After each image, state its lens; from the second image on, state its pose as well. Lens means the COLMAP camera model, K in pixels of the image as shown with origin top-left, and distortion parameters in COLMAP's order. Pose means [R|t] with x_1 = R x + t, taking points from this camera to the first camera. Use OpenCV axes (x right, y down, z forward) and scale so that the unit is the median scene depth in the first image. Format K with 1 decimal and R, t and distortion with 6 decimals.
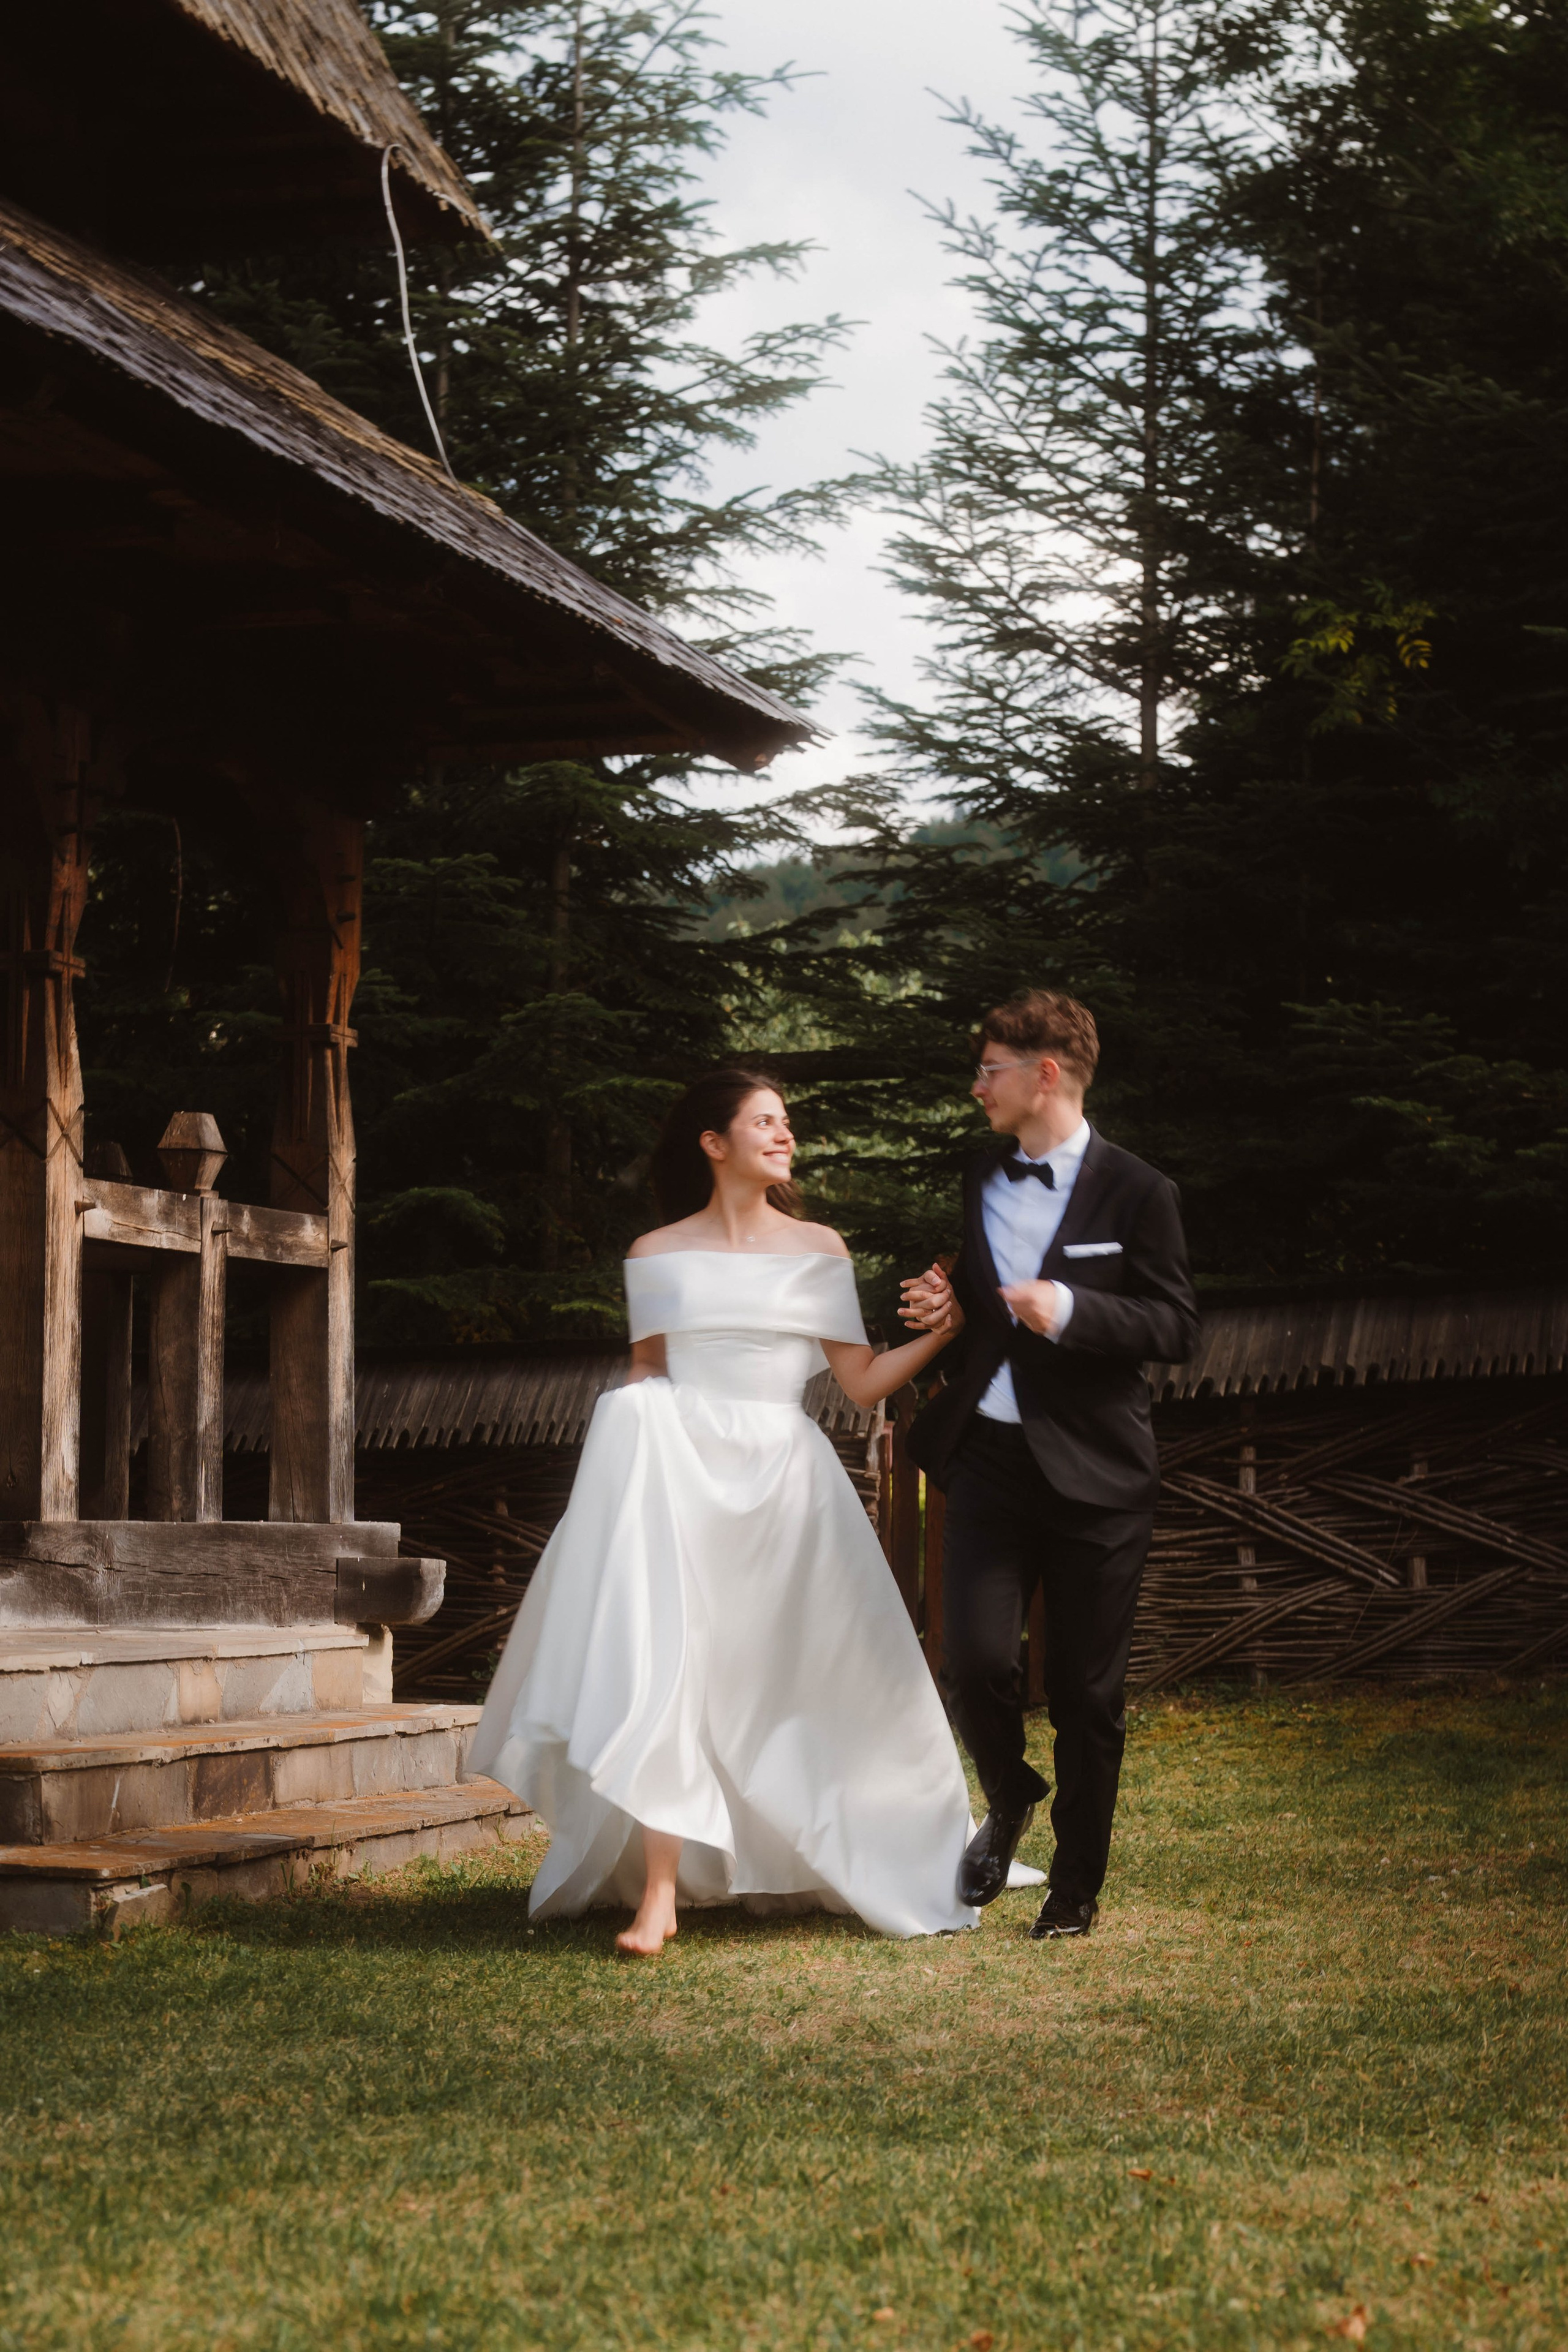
lens RADIAL K [[3914.4, 0, 905.0], [0, 3914.4, 1453.5], [0, 0, 1]] dist [-0.049364, 0.178059]
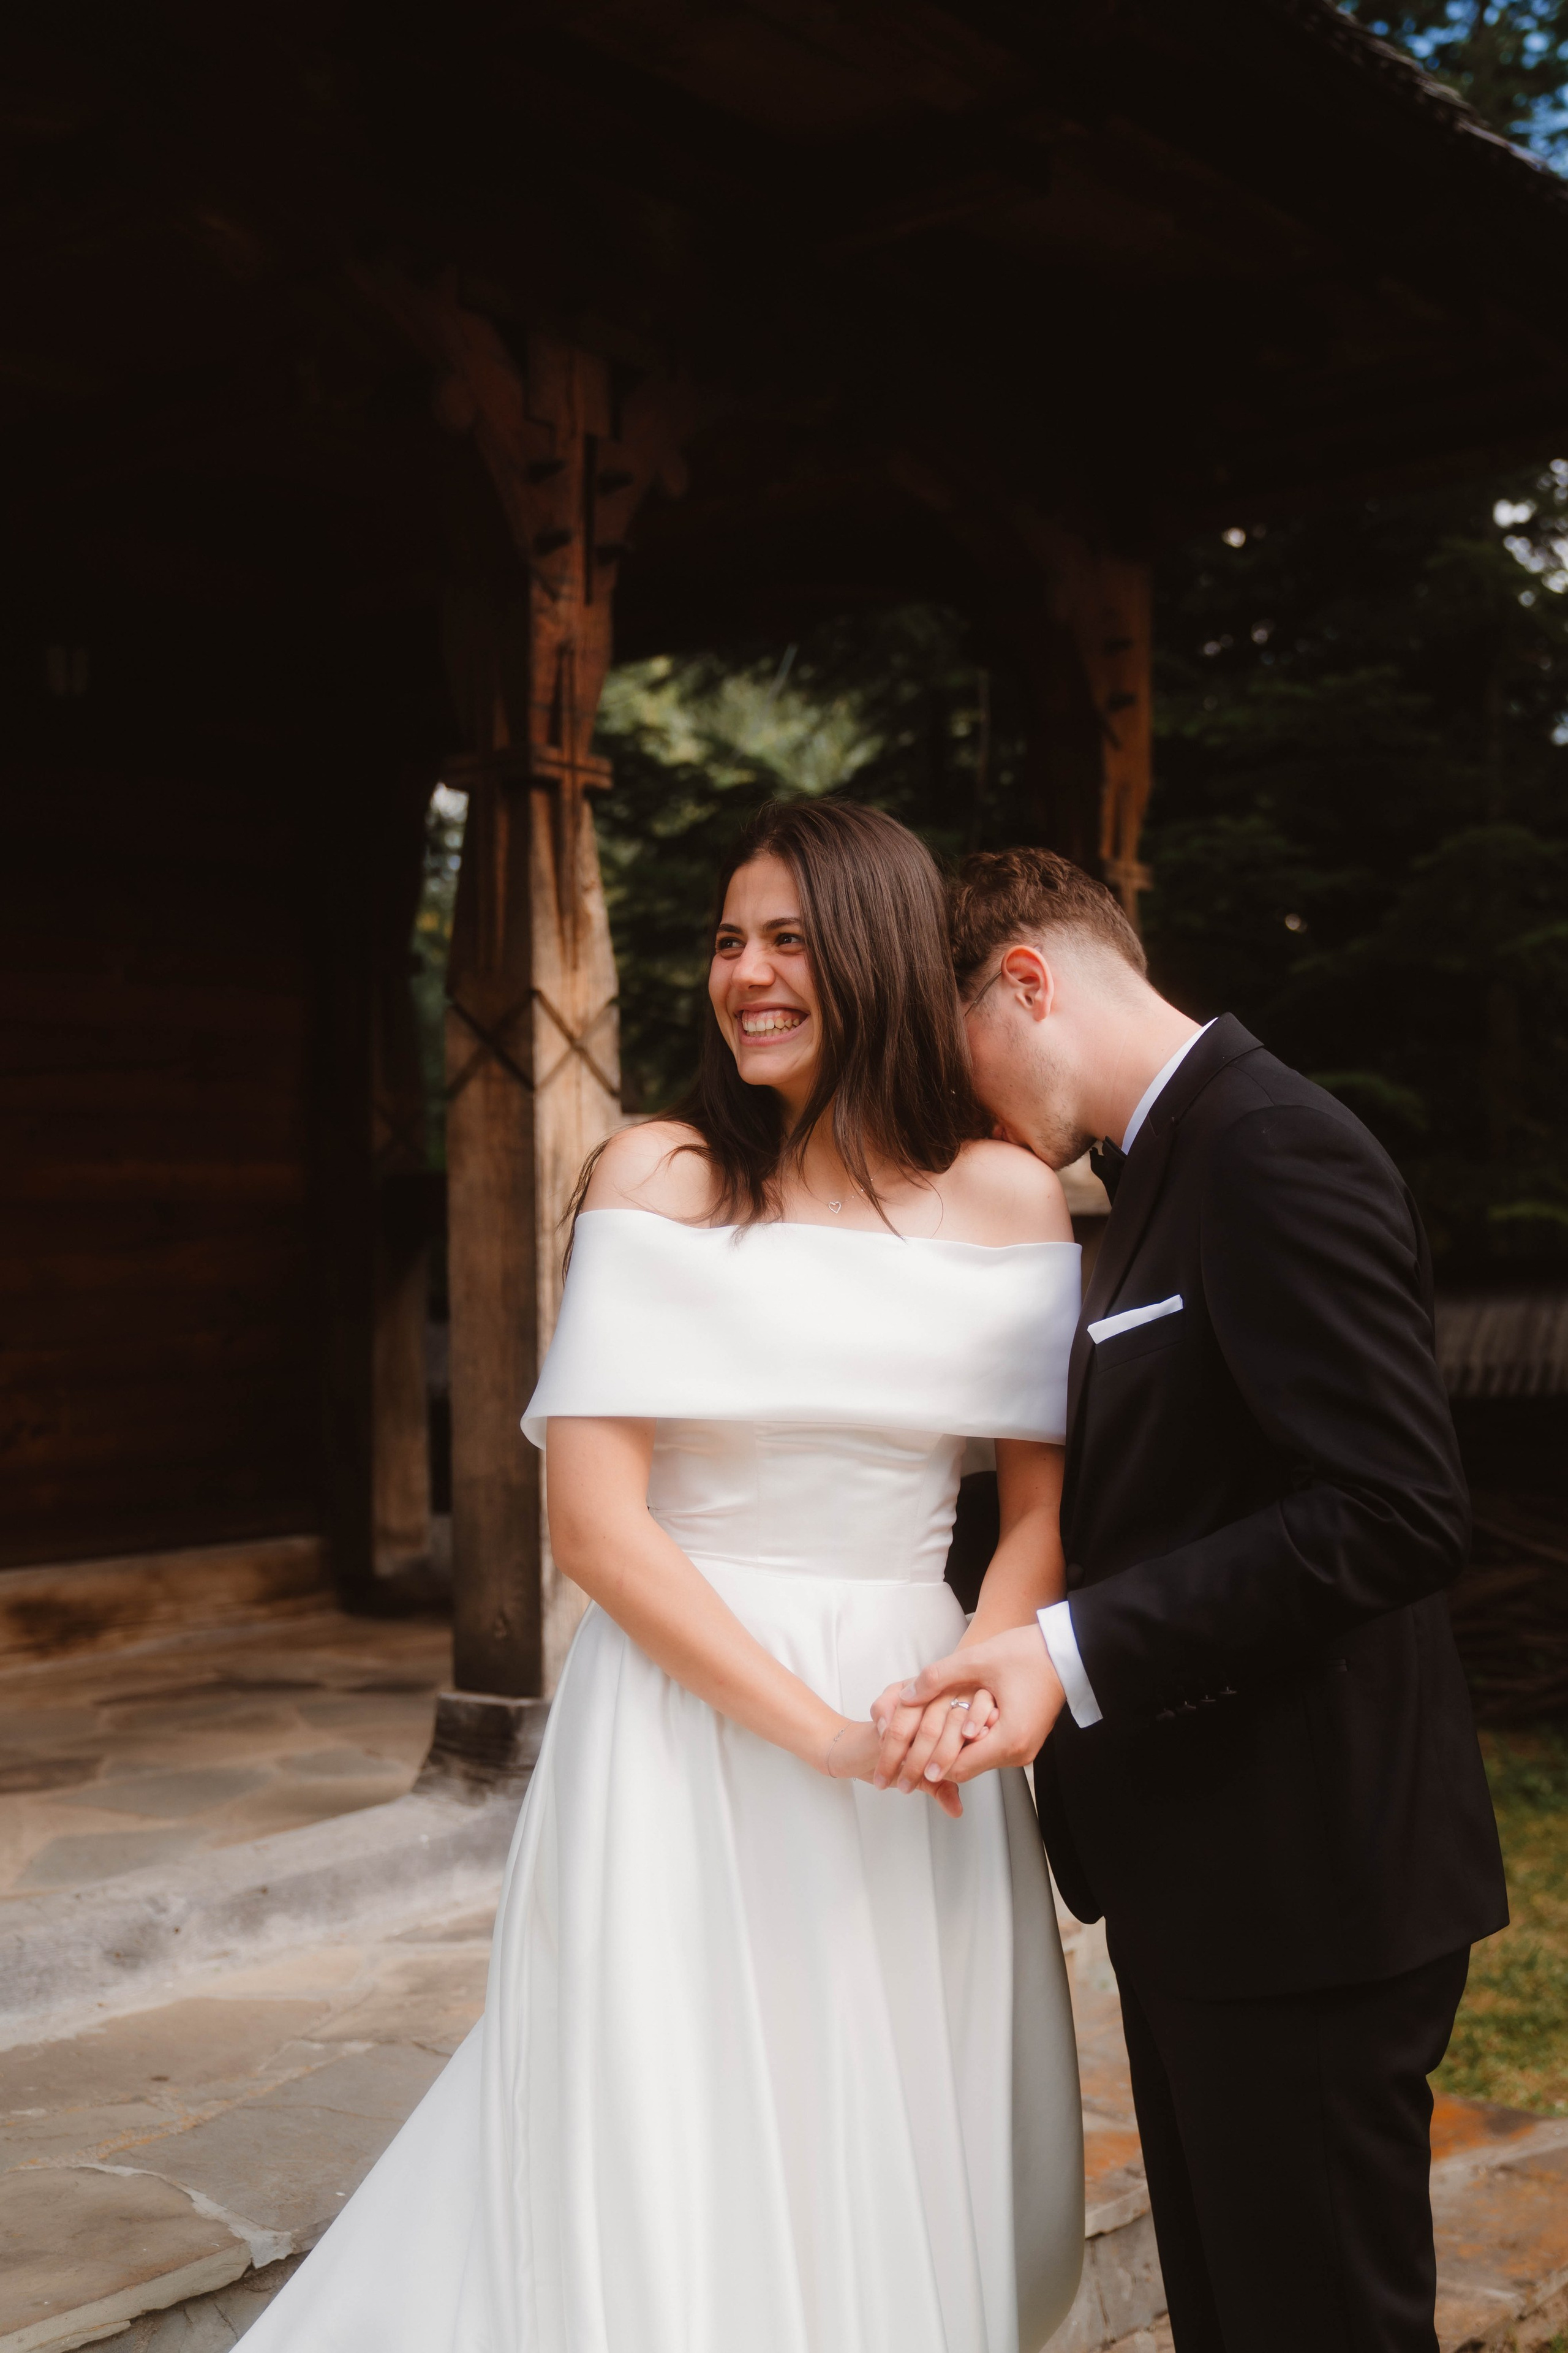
lens RADIAL K [[2684.5, 0, 810.7], [0, 2684.5, 1185.5], [0, 0, 1]] dist [0.005016, 0.019214]
pose [[0.934030, -0.039550, -0.354997, -0.034226], [0.032438, 0.999136, -0.025967, -0.047976], [0.355718, 0.012739, 0.934507, 0.621646]]
